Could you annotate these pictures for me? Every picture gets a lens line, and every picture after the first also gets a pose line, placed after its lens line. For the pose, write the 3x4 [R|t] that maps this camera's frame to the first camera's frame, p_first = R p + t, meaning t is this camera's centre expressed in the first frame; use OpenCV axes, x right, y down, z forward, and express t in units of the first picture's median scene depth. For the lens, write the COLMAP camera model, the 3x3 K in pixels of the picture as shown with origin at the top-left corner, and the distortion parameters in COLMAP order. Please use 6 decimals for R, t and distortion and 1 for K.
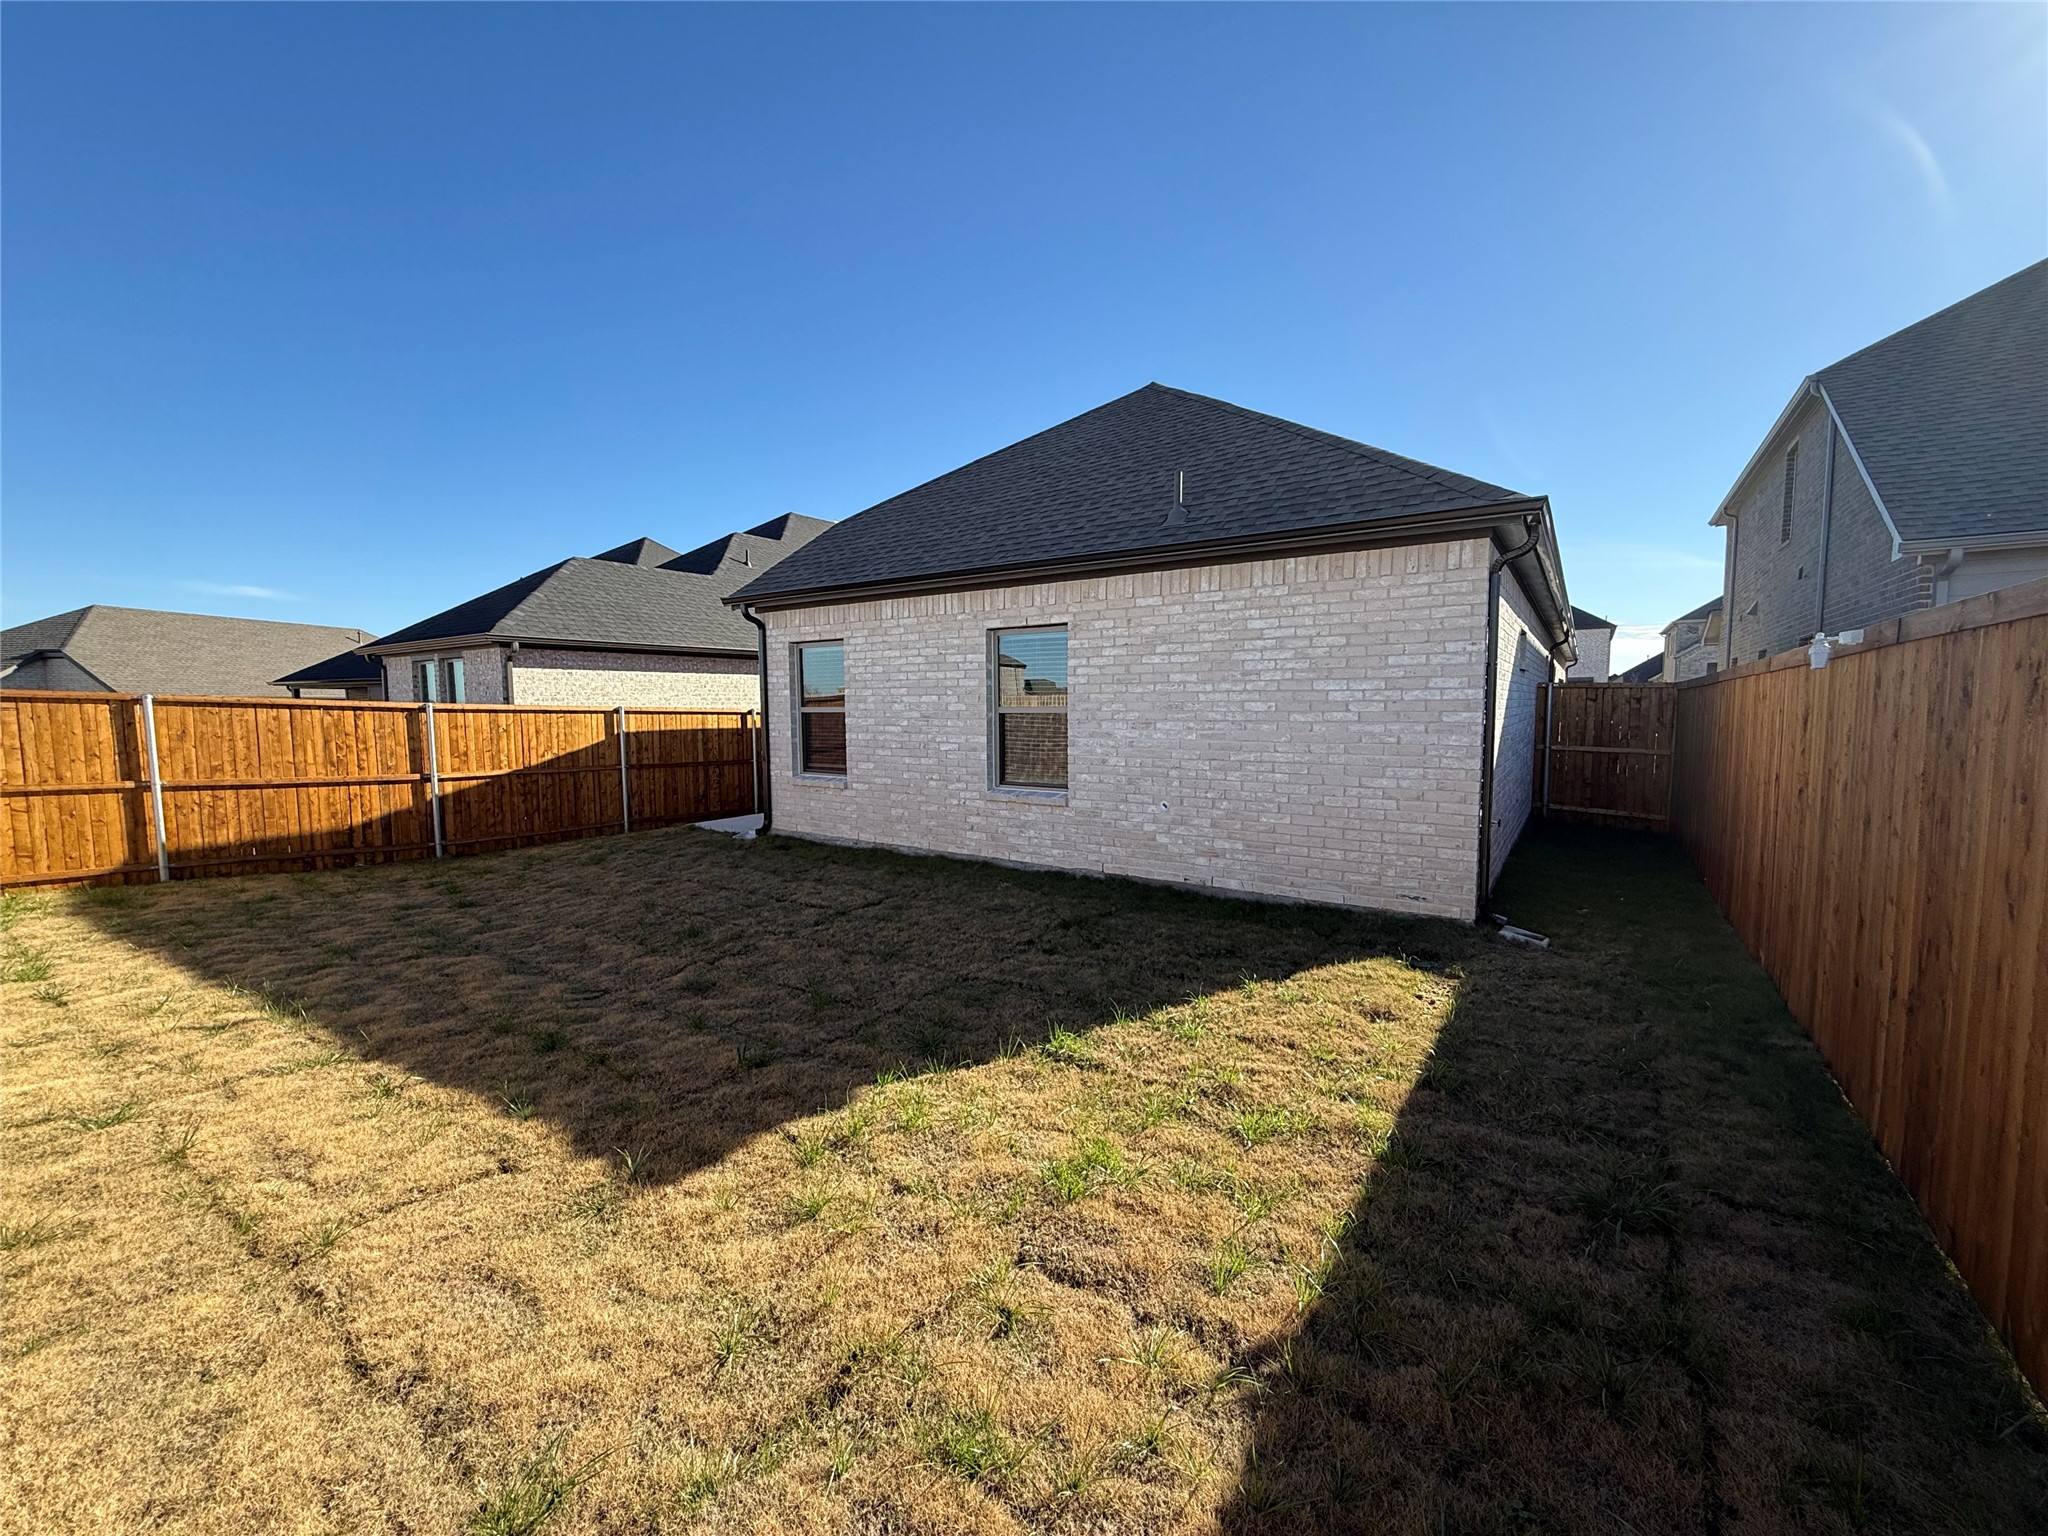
lens RADIAL K [[802.2, 0, 1020.1], [0, 802.2, 763.8], [0, 0, 1]] dist [-0.003005, 0.000714]
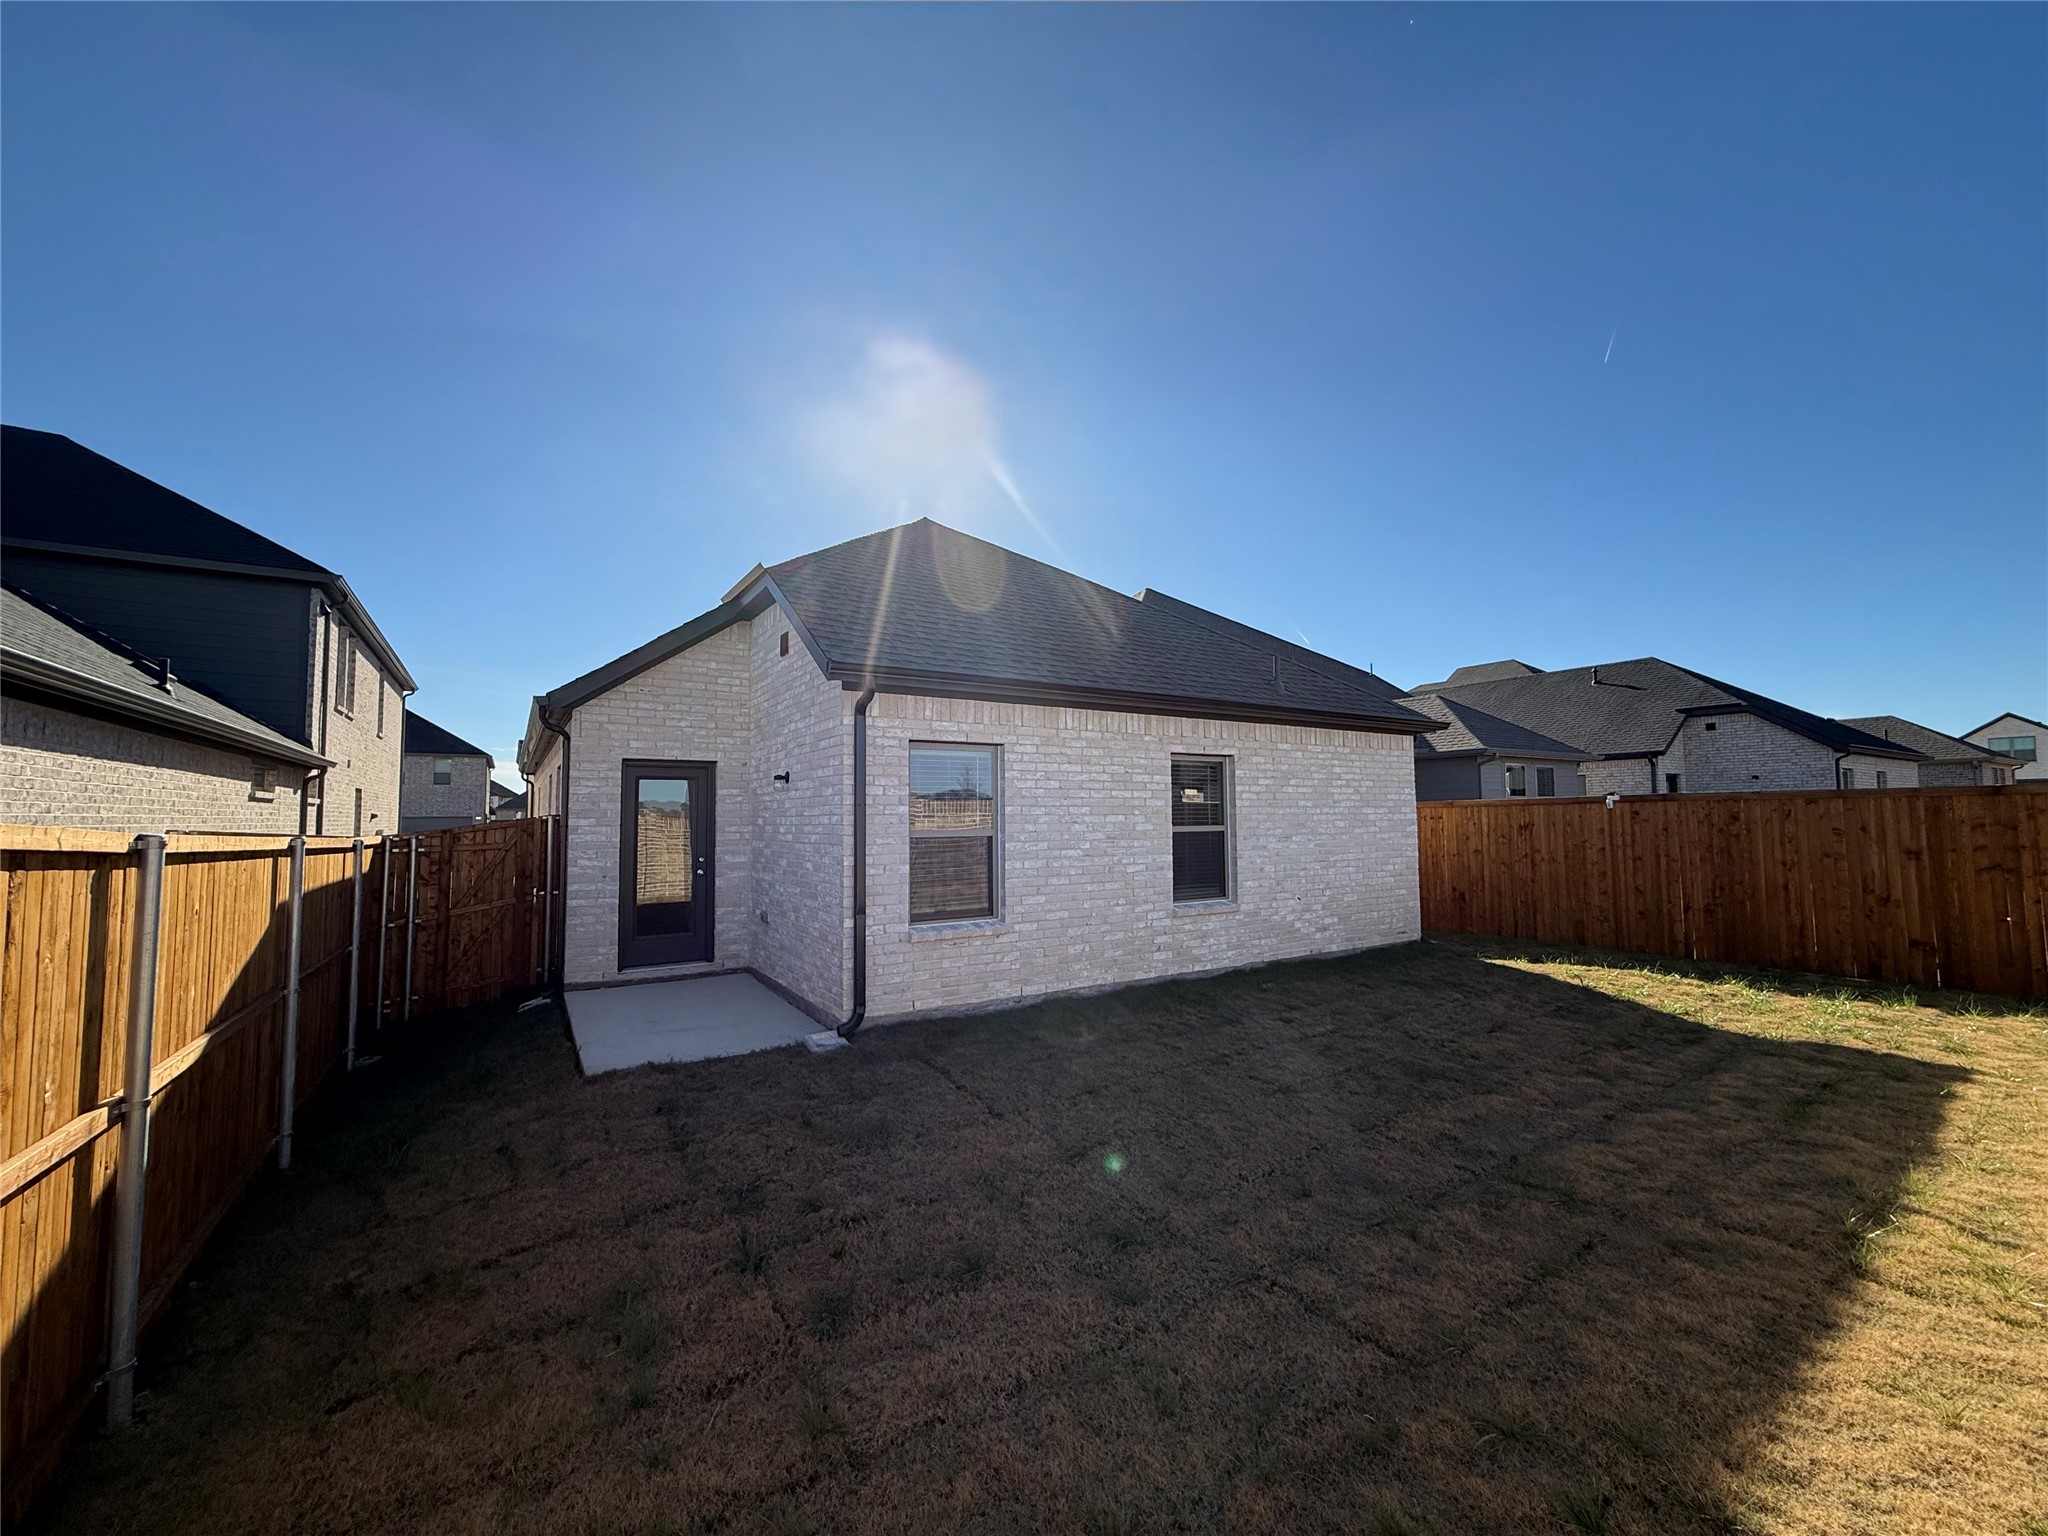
lens RADIAL K [[802.2, 0, 1012.3], [0, 802.2, 773.3], [0, 0, 1]] dist [-0.003005, 0.000714]
pose [[0.408382, 0.056524, 0.911059, -1.074779], [0.078323, 0.992230, -0.096669, -0.054818], [-0.909445, 0.110835, 0.400782, 0.760462]]
